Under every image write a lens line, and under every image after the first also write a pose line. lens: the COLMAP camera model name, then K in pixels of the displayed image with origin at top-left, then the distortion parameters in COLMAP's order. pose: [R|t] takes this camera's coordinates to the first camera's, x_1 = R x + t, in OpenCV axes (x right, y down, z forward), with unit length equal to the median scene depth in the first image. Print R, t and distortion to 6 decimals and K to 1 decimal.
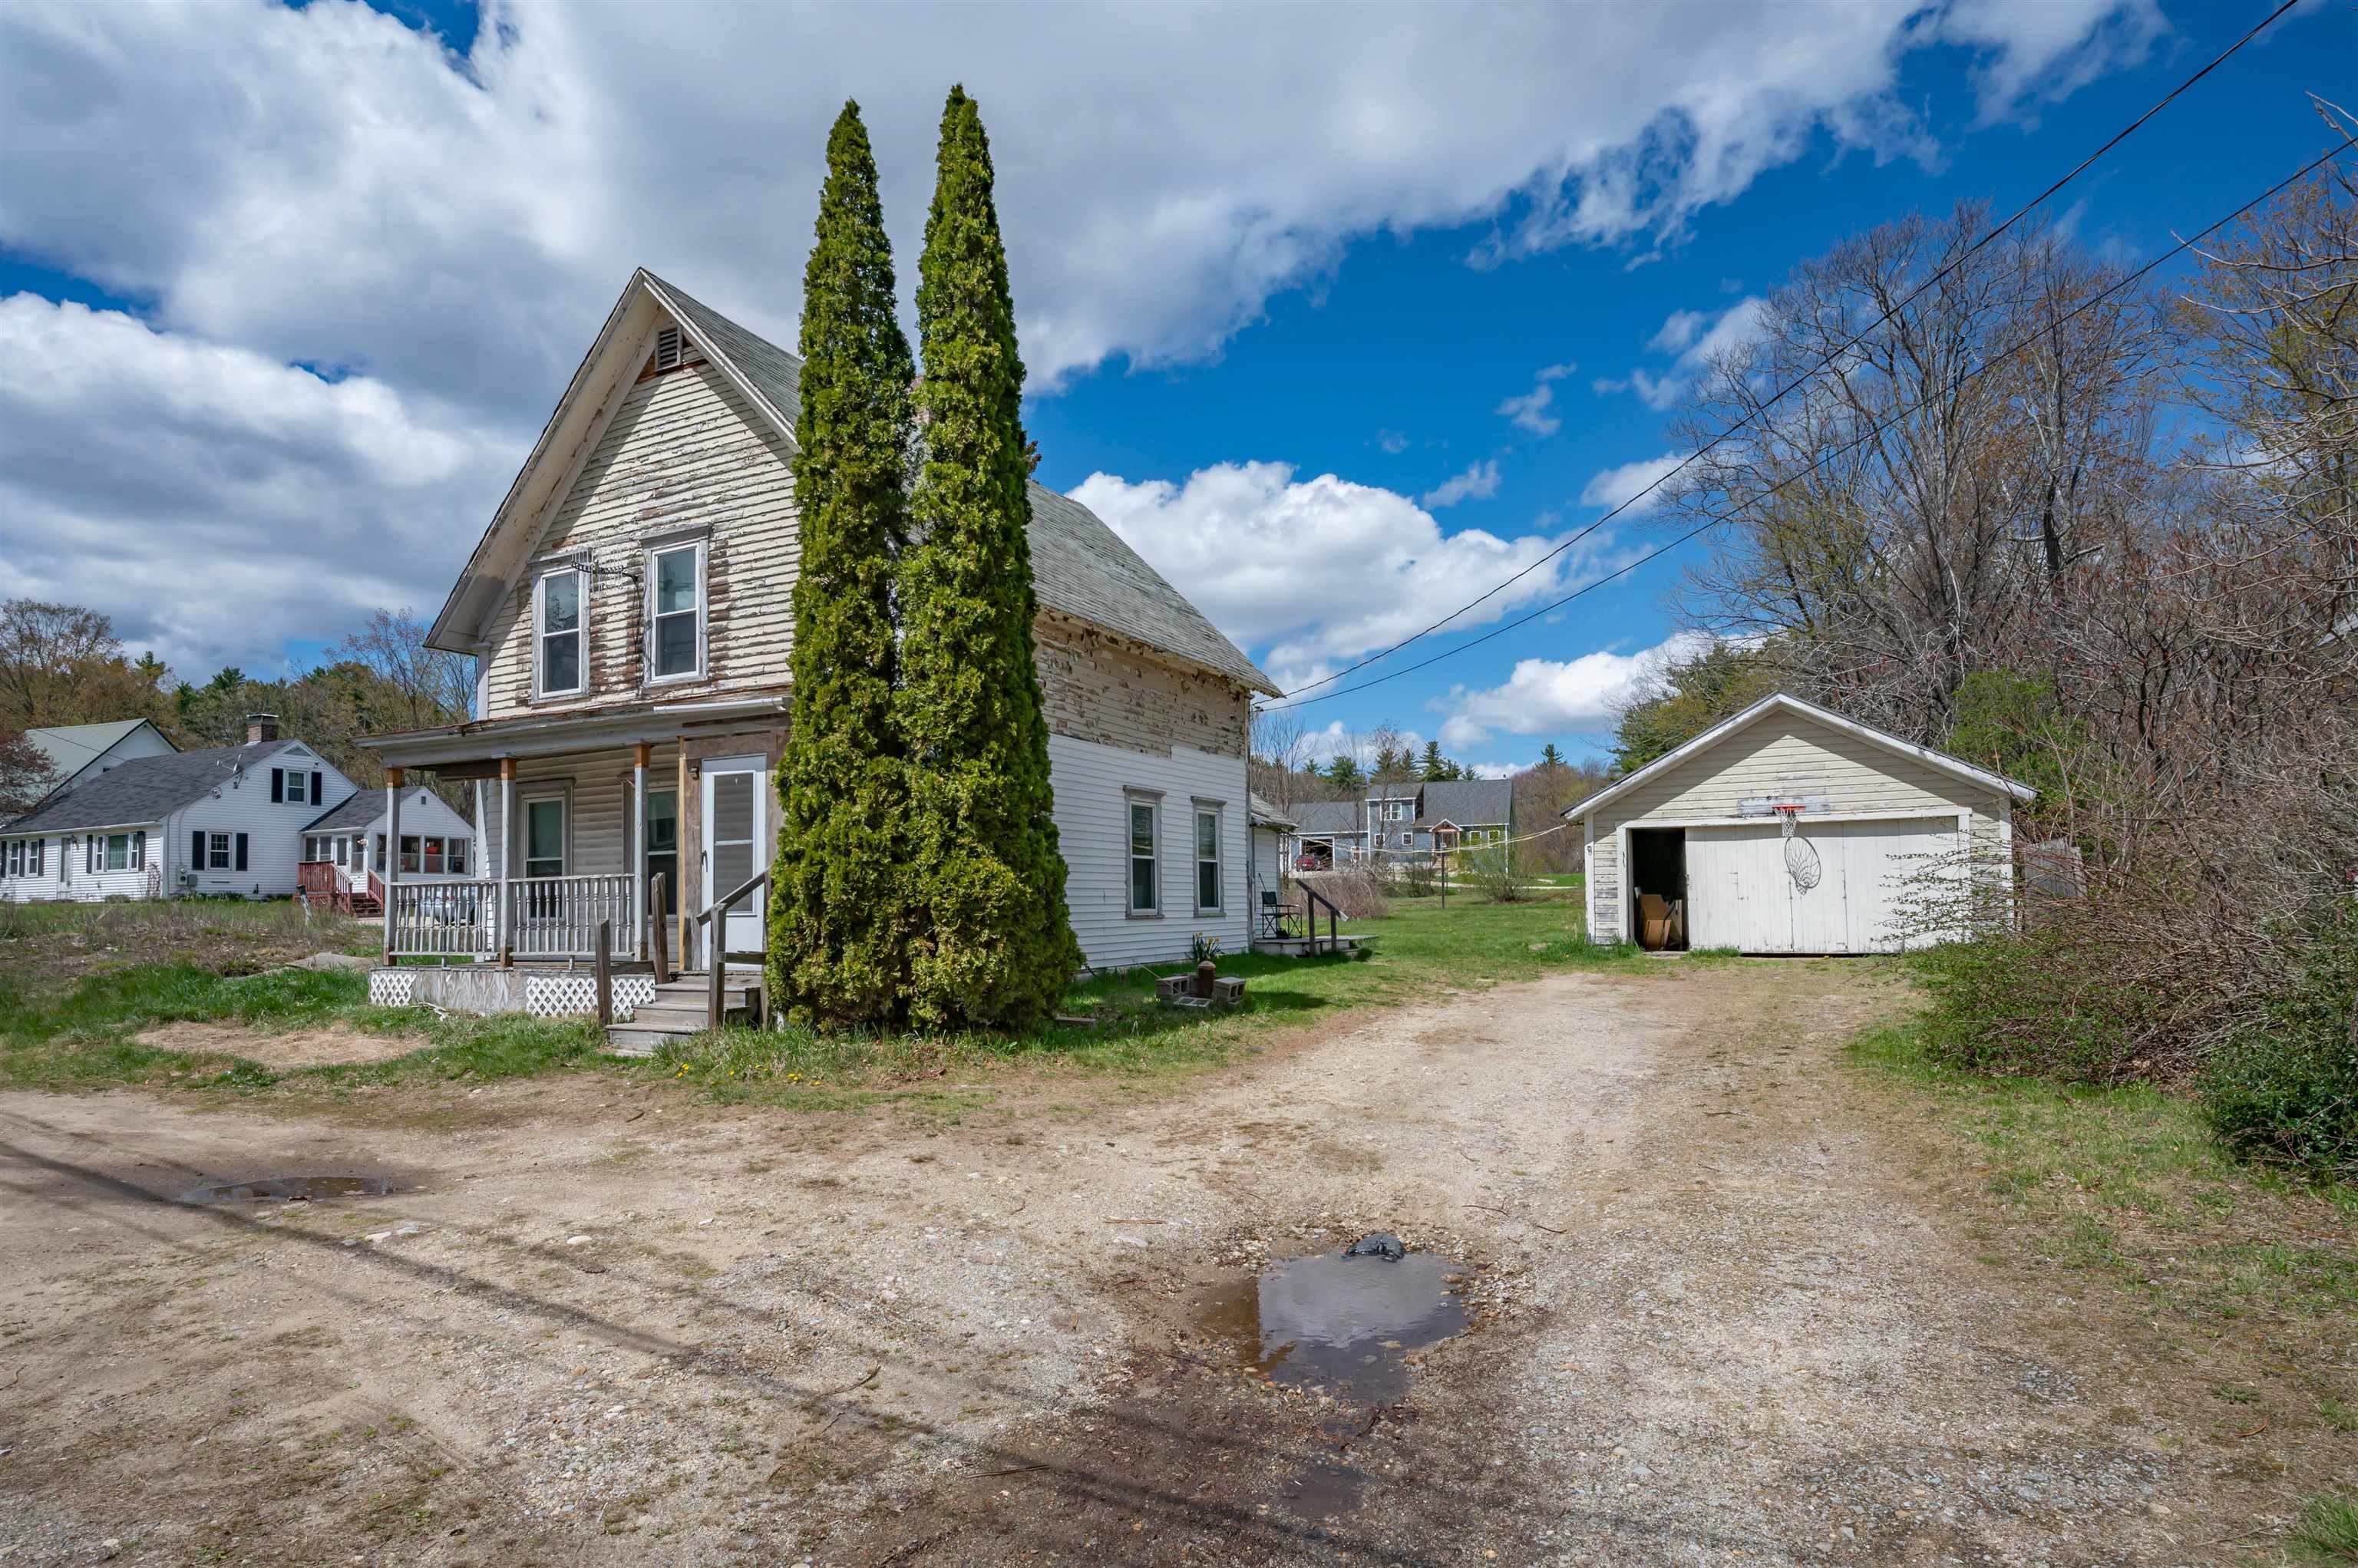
lens RADIAL K [[1269.1, 0, 1170.6], [0, 1269.1, 815.1], [0, 0, 1]] dist [-0.002088, 0.001080]
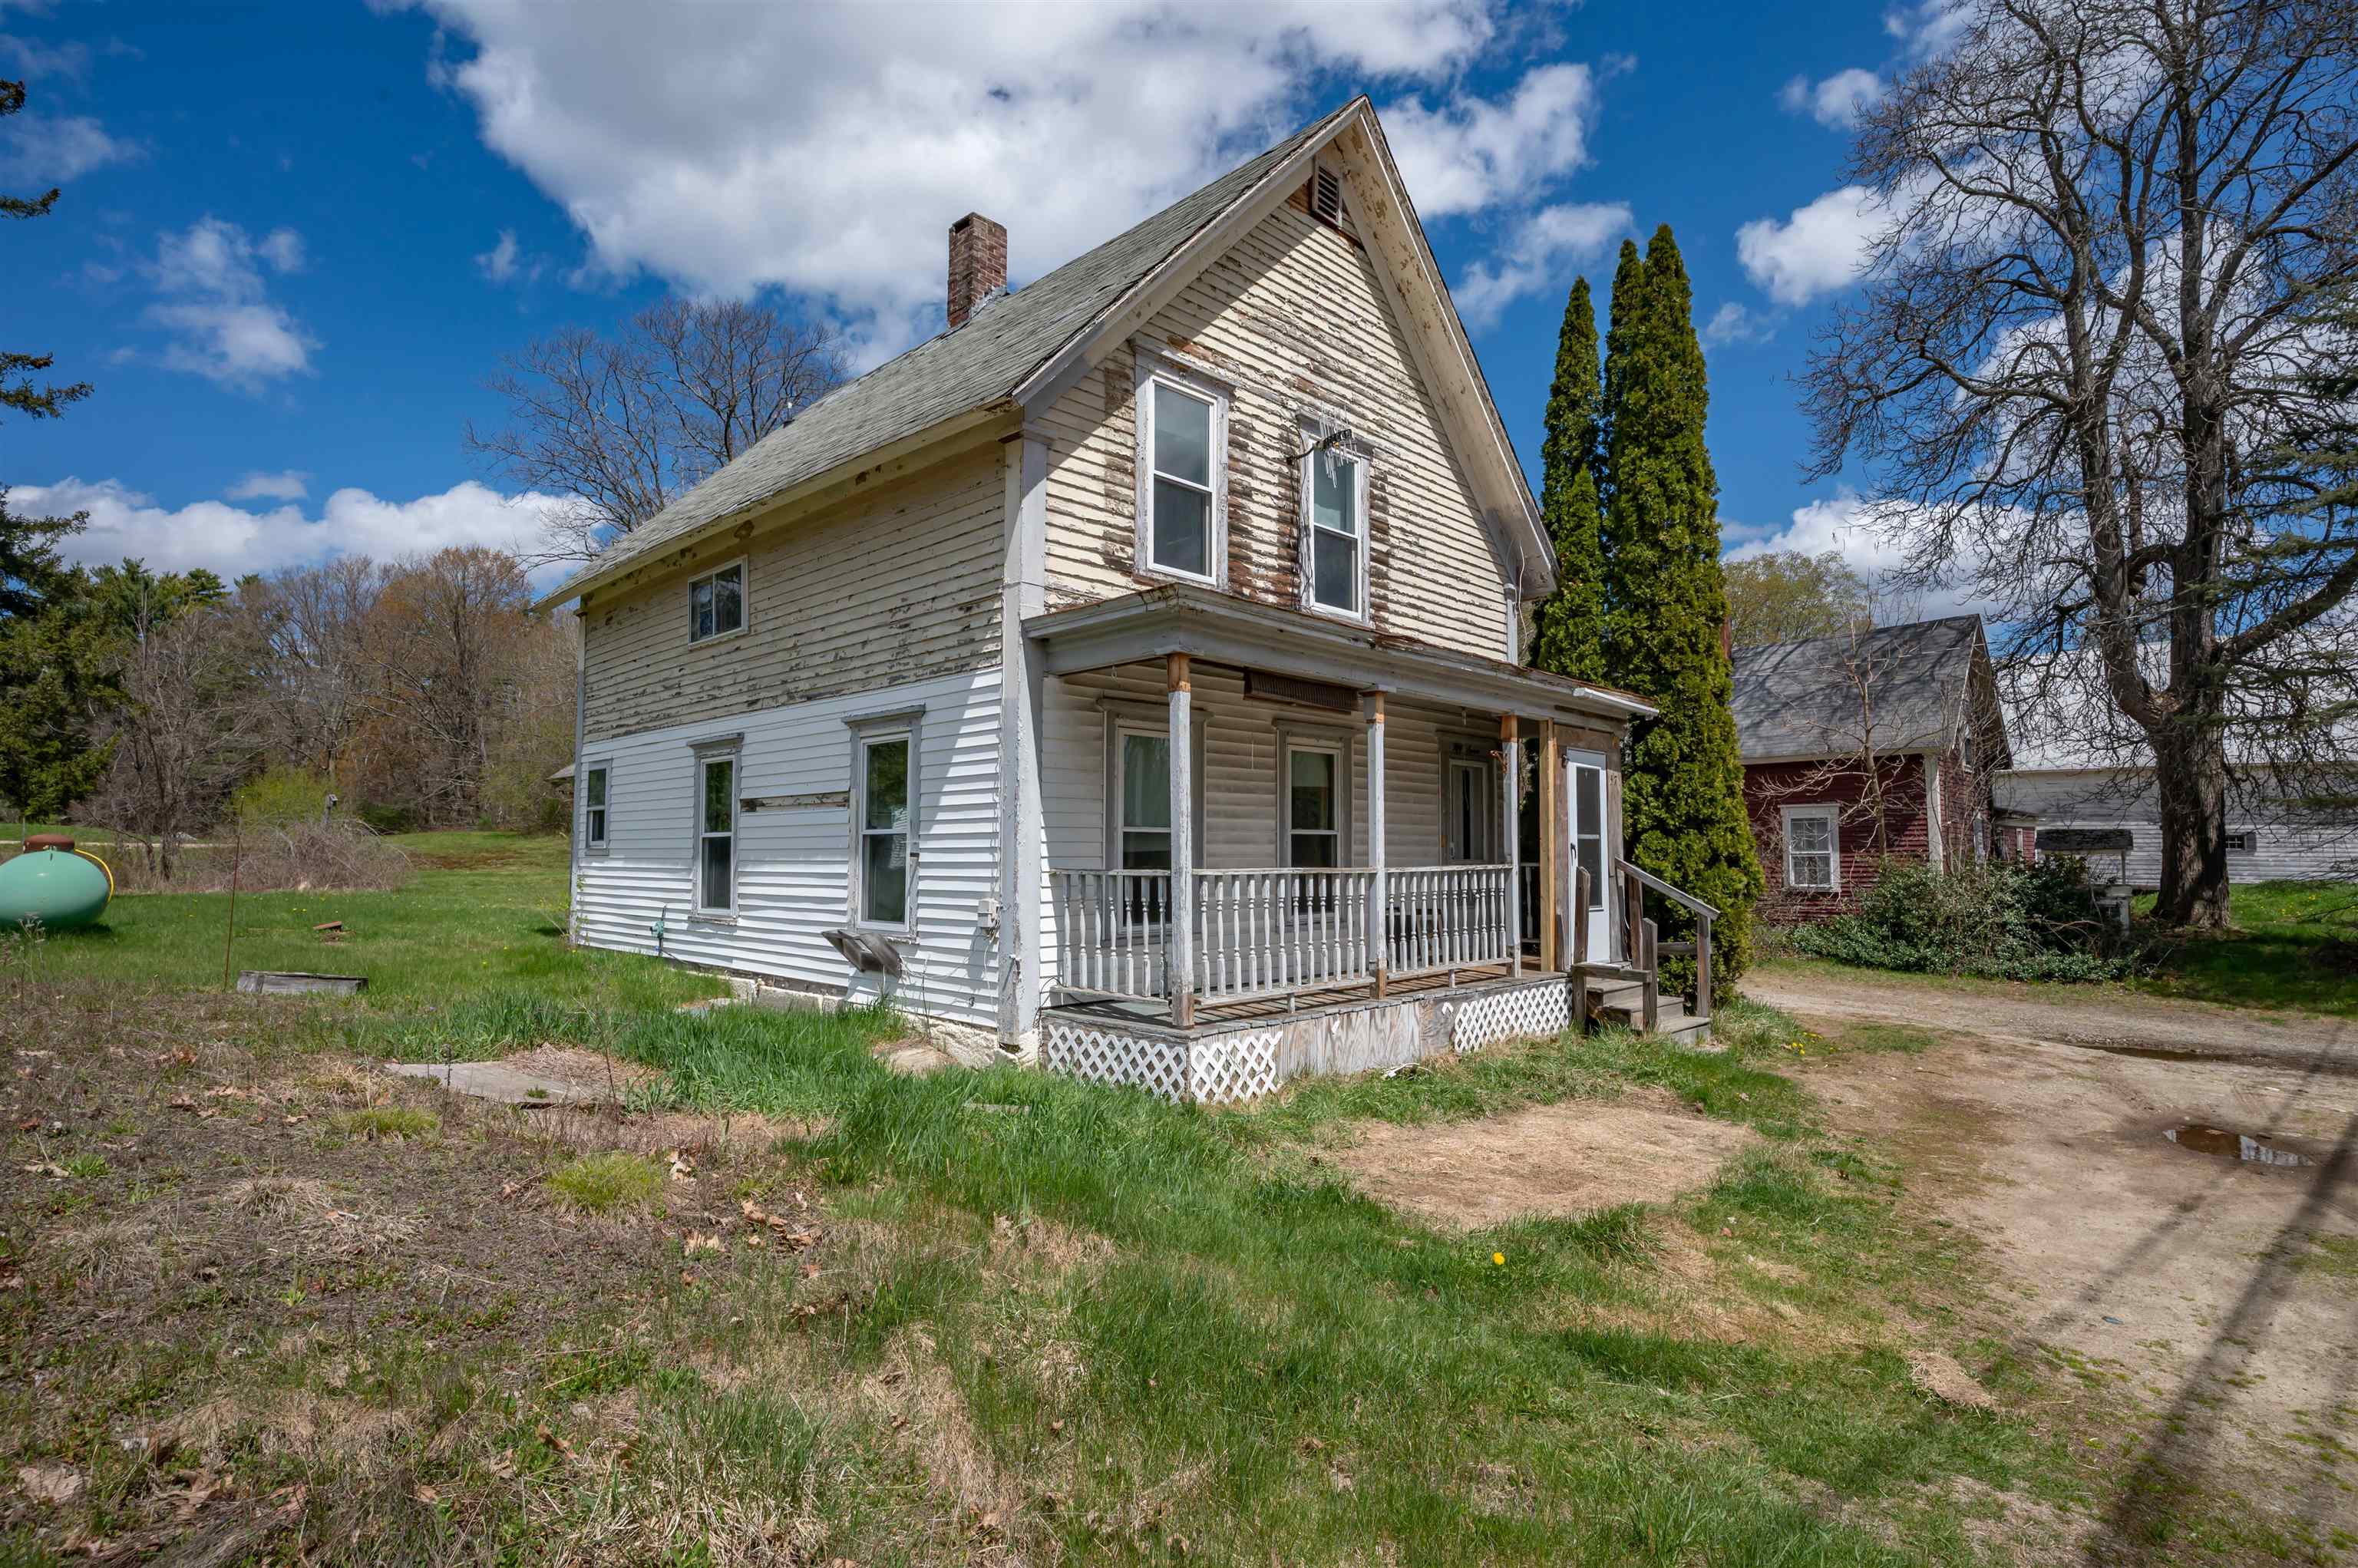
lens RADIAL K [[1169.7, 0, 1174.7], [0, 1169.7, 755.3], [0, 0, 1]] dist [-0.002699, 0.000341]
pose [[0.286352, 0.095828, 0.953320, -1.121263], [-0.073484, 0.994252, -0.077870, 0.045443], [-0.955302, -0.047755, 0.291748, 0.889867]]
